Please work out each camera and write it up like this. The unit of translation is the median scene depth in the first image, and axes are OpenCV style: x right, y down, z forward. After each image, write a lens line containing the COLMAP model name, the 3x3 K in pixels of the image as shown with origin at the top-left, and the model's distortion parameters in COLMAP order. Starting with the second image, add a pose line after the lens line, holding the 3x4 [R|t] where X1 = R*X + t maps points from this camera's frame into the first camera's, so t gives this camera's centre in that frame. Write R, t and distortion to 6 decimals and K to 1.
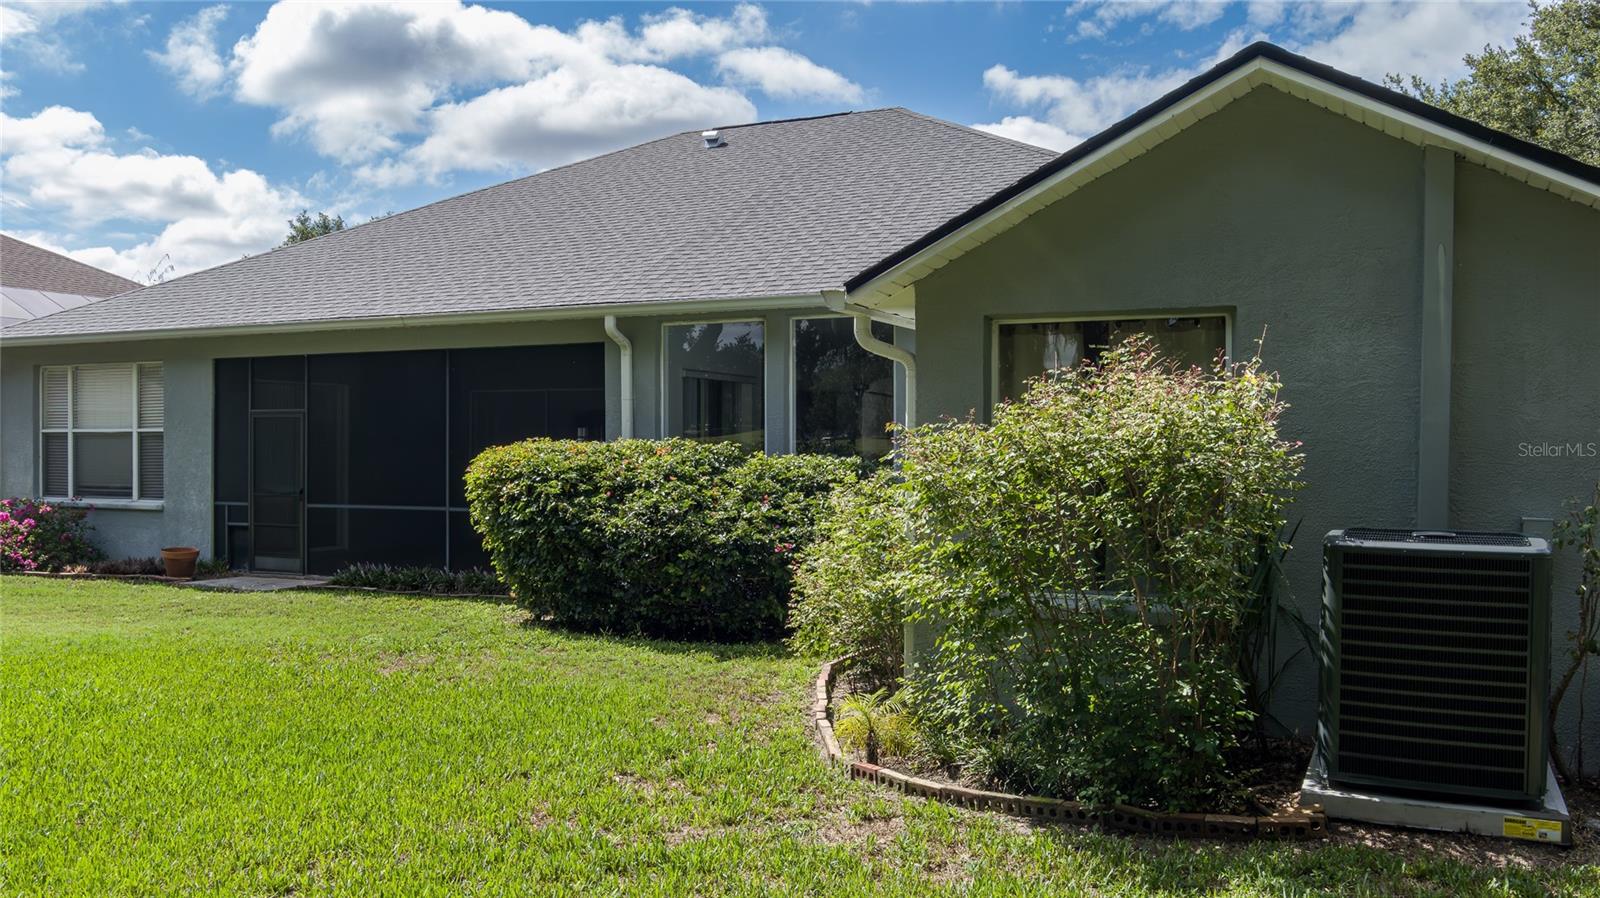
lens RADIAL K [[1395.9, 0, 800.0], [0, 1395.9, 449.0], [0, 0, 1]] dist [-0.041039, 0.000691]
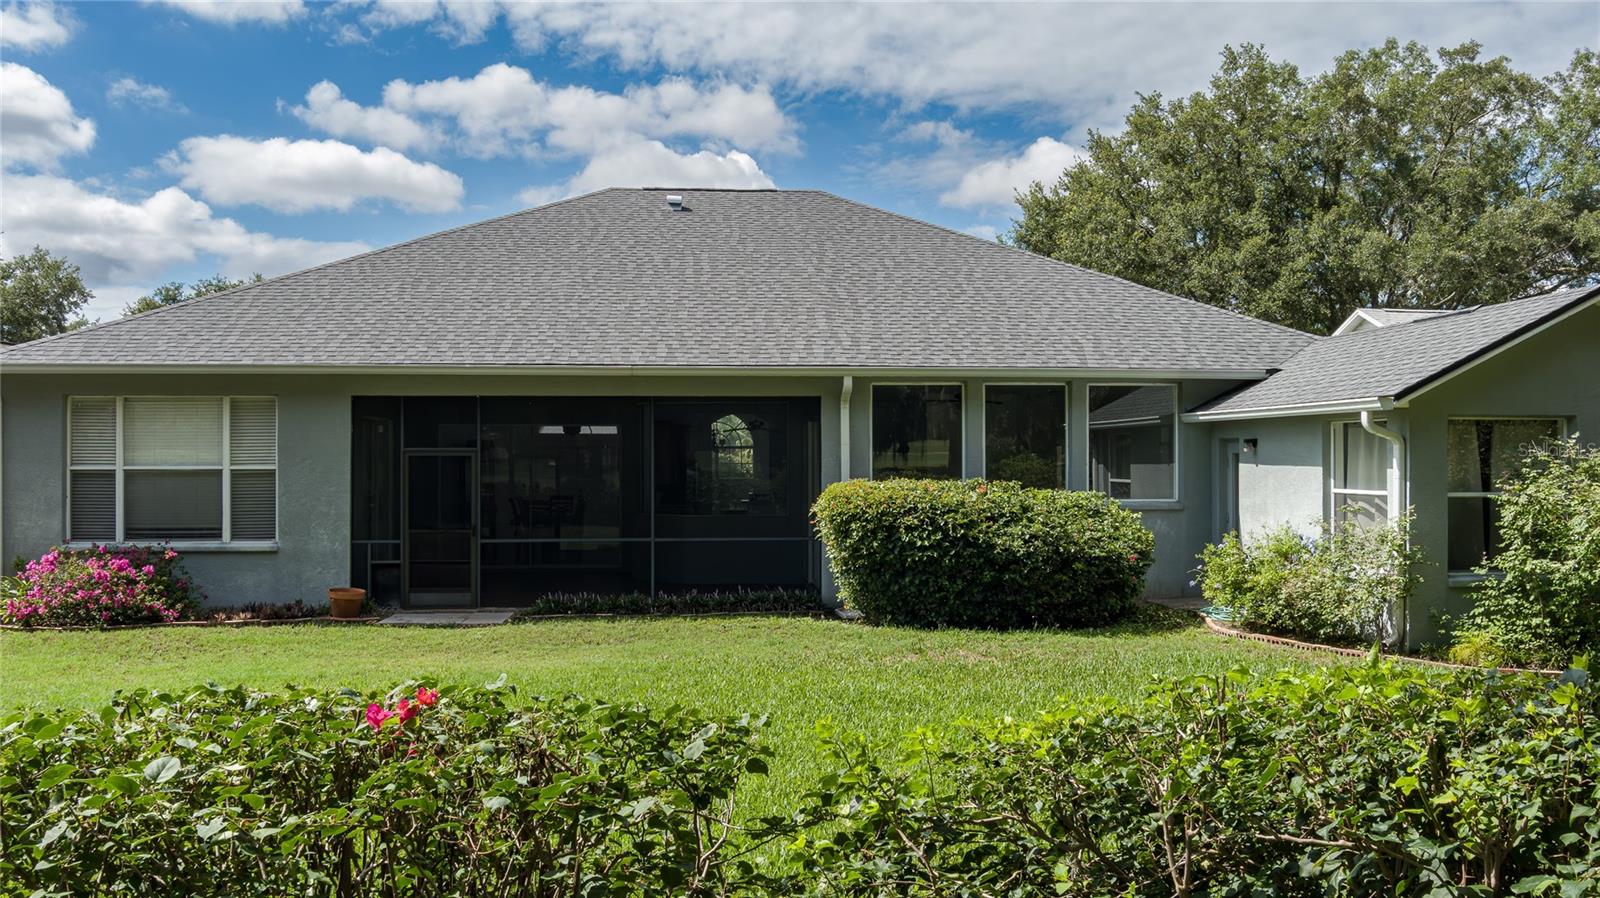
lens RADIAL K [[1395.9, 0, 800.0], [0, 1395.9, 449.0], [0, 0, 1]] dist [-0.041039, 0.000691]
pose [[0.853451, 0.000478, 0.521173, -0.663885], [0.003141, 0.999977, -0.006062, -0.020119], [-0.521164, 0.006811, 0.853429, -0.012858]]
